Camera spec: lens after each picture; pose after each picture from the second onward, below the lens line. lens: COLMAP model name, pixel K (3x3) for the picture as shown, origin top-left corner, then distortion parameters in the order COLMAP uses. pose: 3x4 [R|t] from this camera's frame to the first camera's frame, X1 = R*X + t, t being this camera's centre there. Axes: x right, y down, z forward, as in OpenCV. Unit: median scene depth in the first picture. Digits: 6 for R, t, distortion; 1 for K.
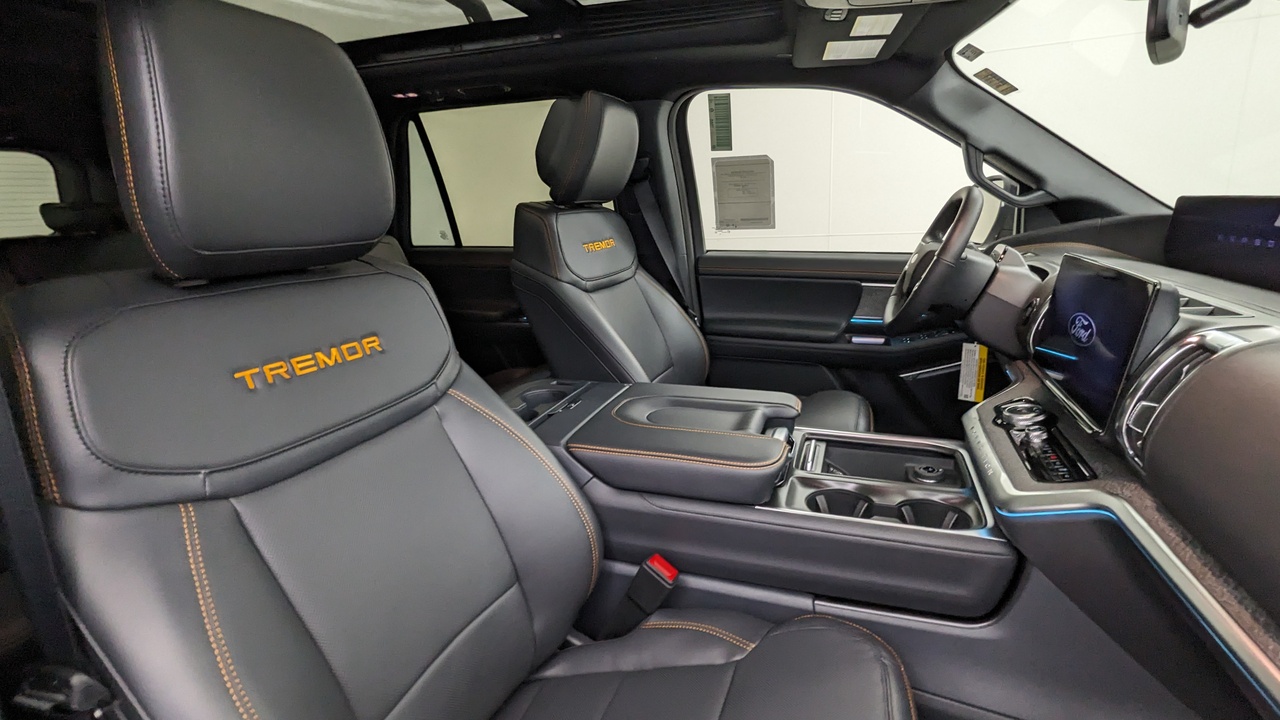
lens RADIAL K [[614.6, 0, 643.3], [0, 614.6, 354.7], [0, 0, 1]] dist [-0.001725, -0.001053]
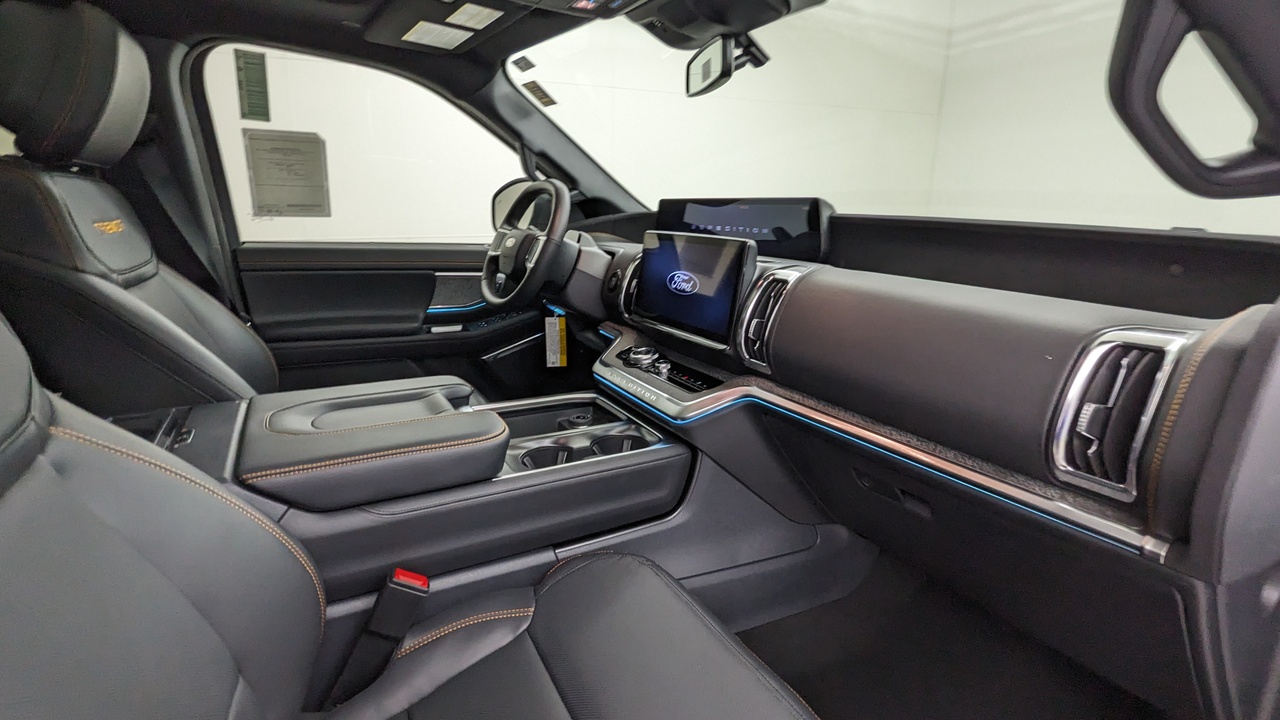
lens RADIAL K [[614.6, 0, 643.3], [0, 614.6, 354.7], [0, 0, 1]] dist [-0.001725, -0.001053]
pose [[0.662999, -0.129147, 0.737396, -0.220856], [0.143121, 0.988705, 0.044479, 0.025530], [-0.734812, 0.076048, 0.673995, 0.092493]]
